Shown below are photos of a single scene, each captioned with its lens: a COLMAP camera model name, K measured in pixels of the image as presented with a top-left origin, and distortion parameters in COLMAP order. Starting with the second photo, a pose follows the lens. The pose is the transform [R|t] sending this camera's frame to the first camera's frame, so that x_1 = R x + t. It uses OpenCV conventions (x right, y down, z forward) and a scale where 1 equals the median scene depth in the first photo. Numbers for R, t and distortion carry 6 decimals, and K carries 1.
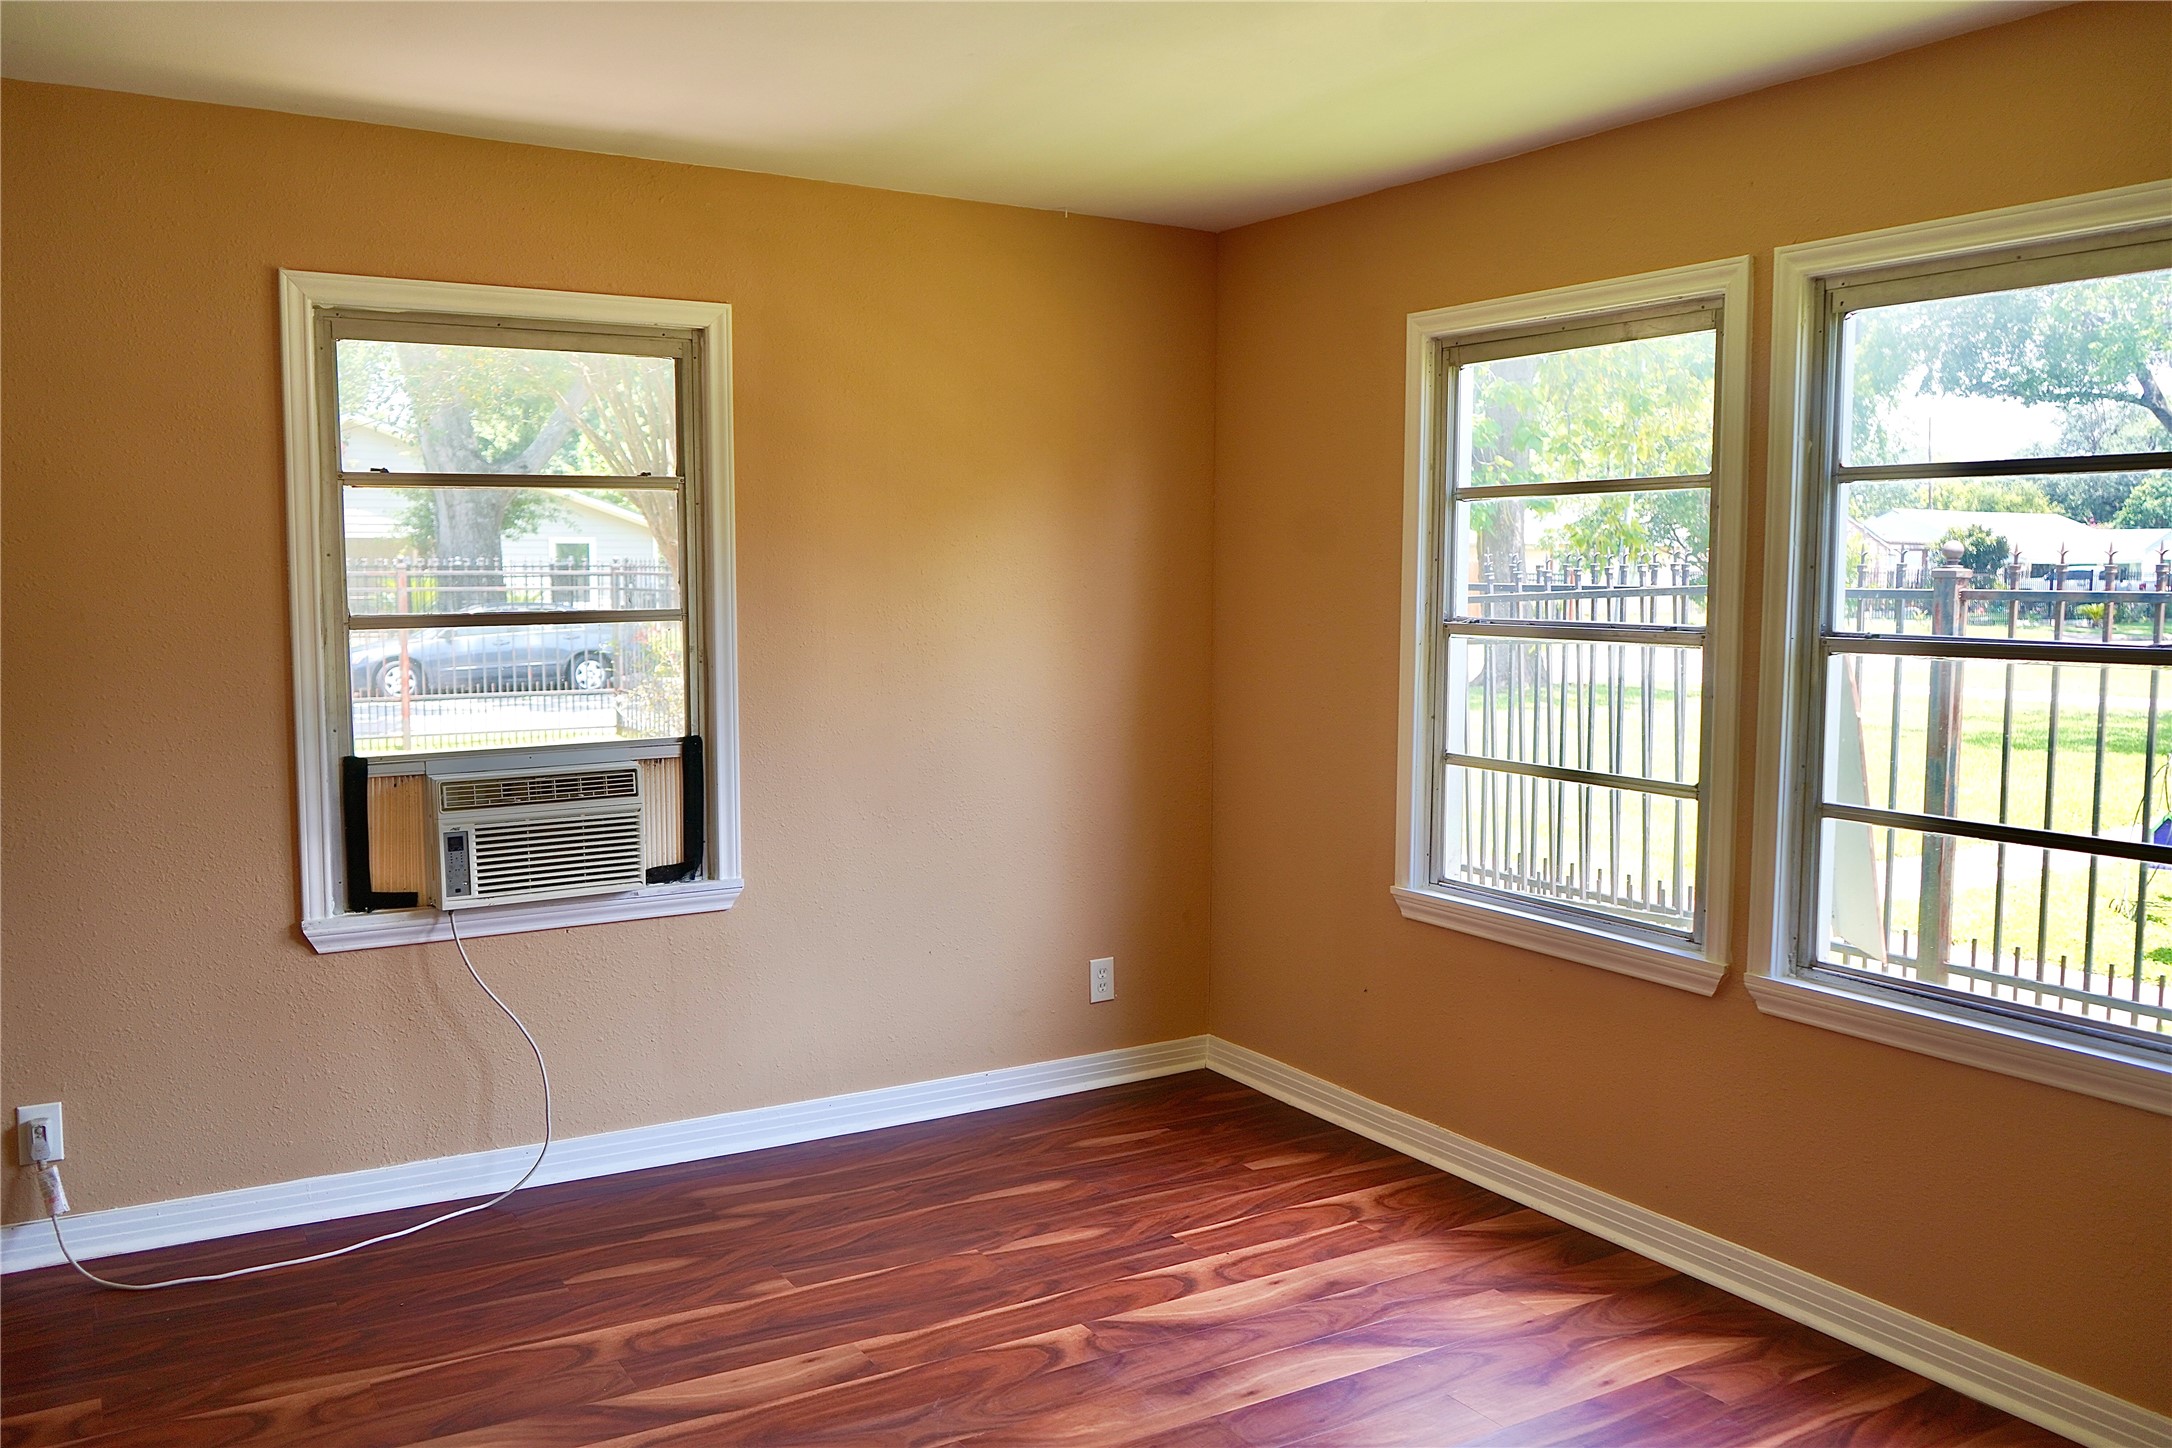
lens RADIAL K [[1726.0, 0, 1092.1], [0, 1726.0, 746.1], [0, 0, 1]] dist [-0.045673, 0.007203]
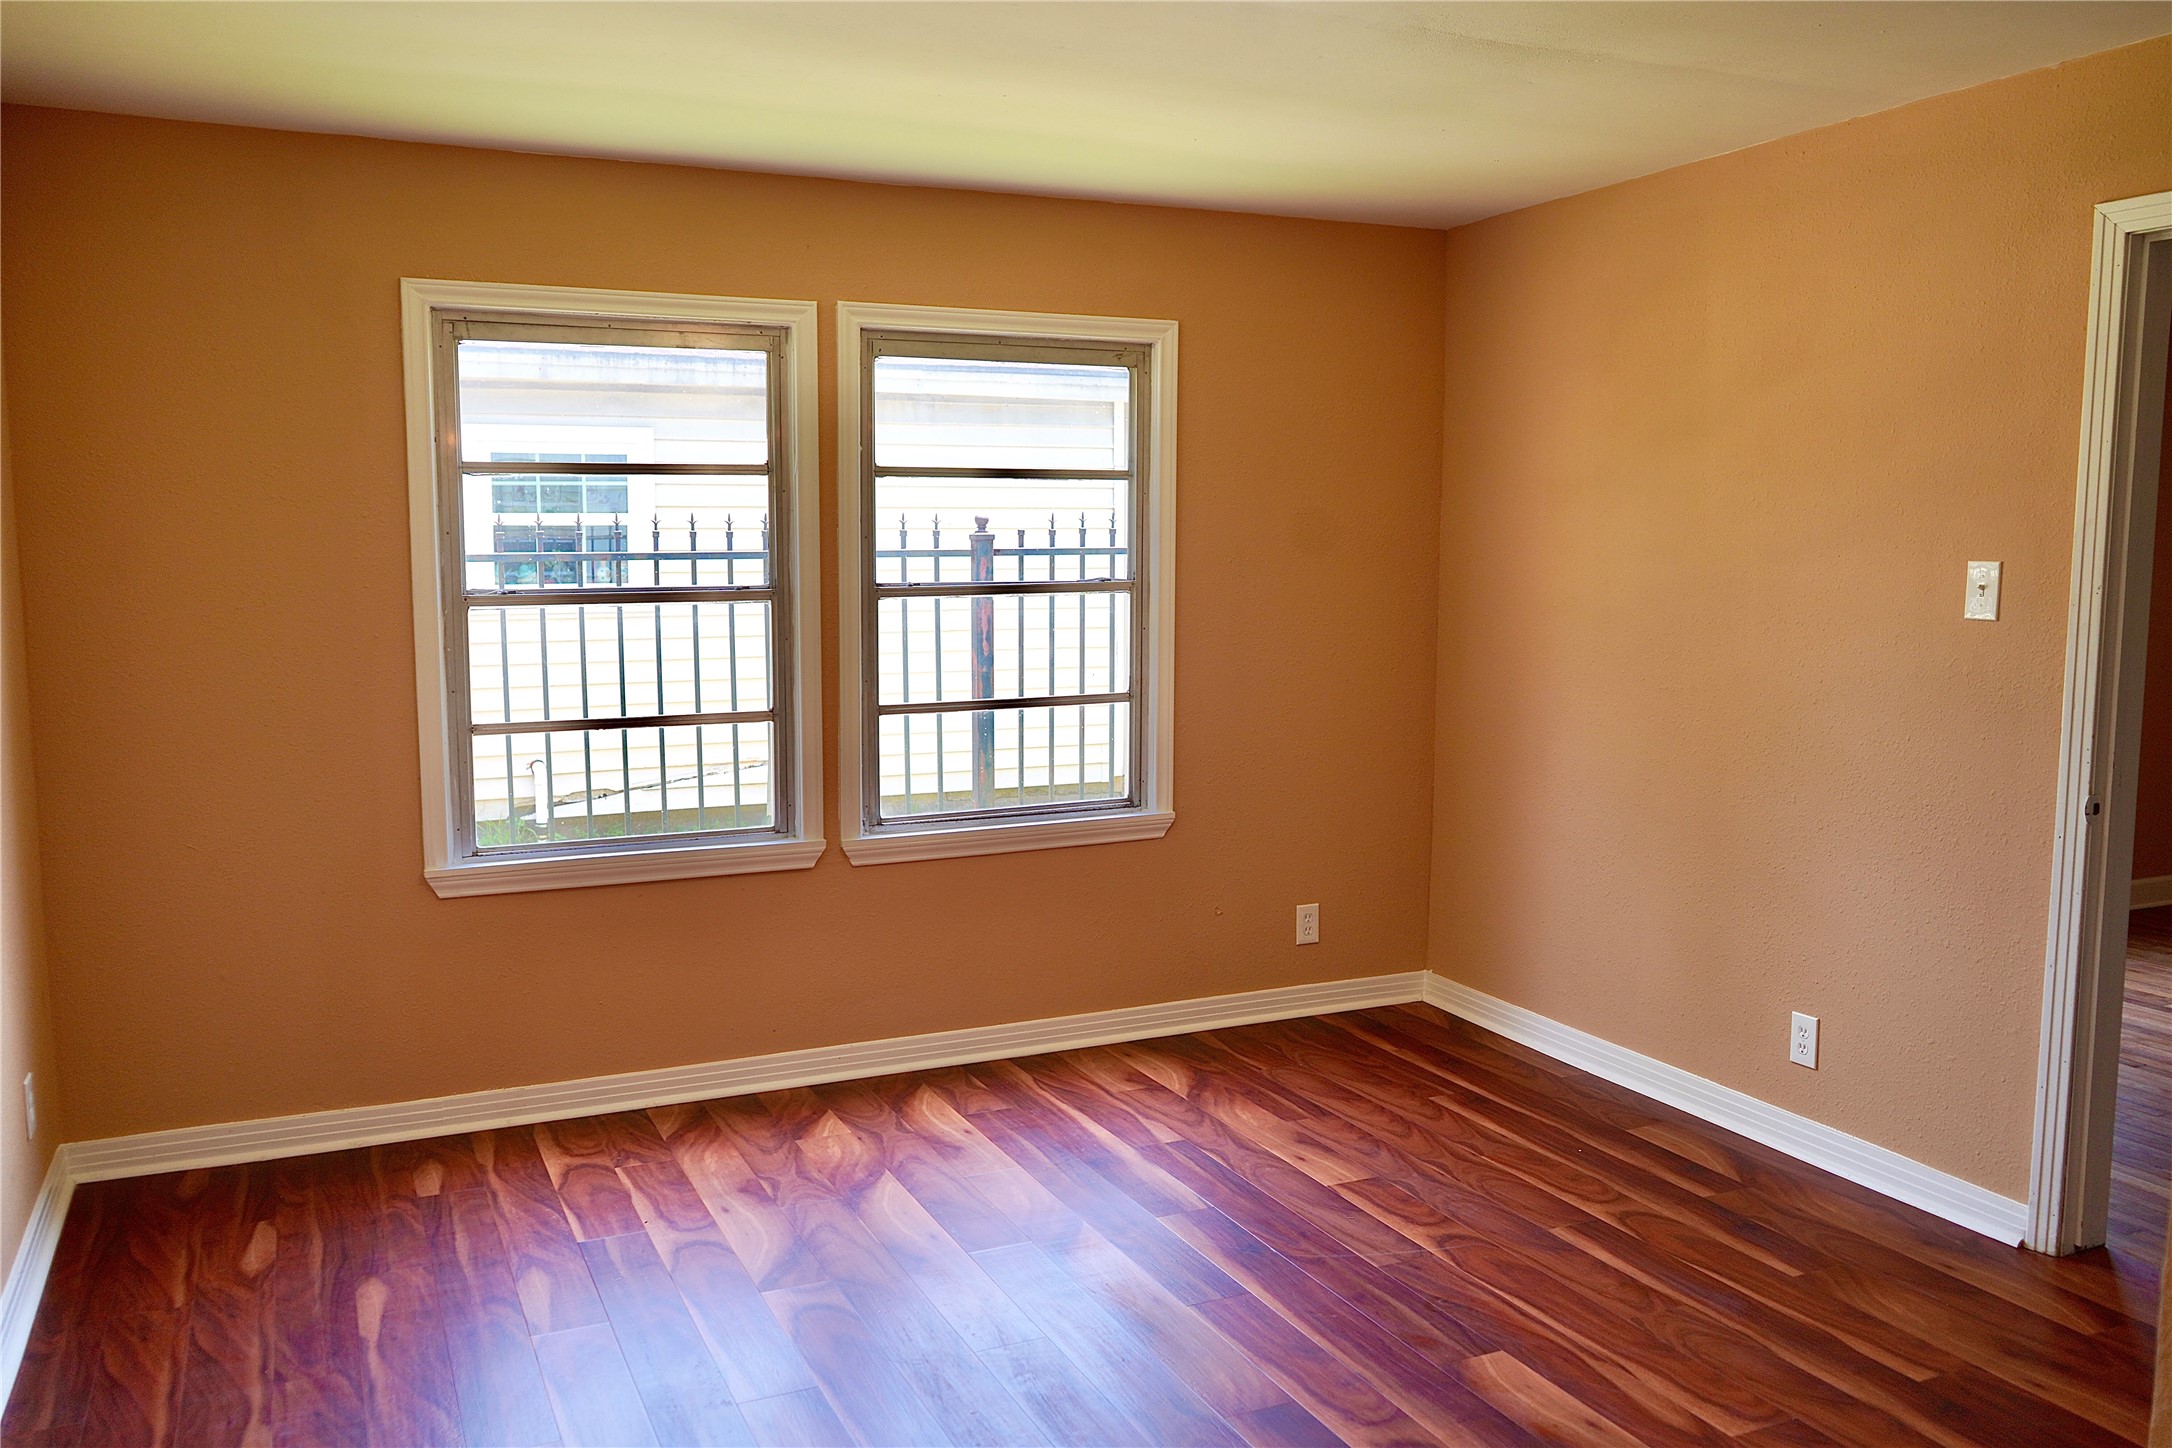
lens RADIAL K [[1726.0, 0, 1066.9], [0, 1726.0, 749.6], [0, 0, 1]] dist [-0.045673, 0.007203]
pose [[0.102006, -0.128714, 0.986422, -0.901411], [0.100814, 0.987826, 0.118472, -0.078374], [-0.989662, 0.087360, 0.113740, 0.648562]]
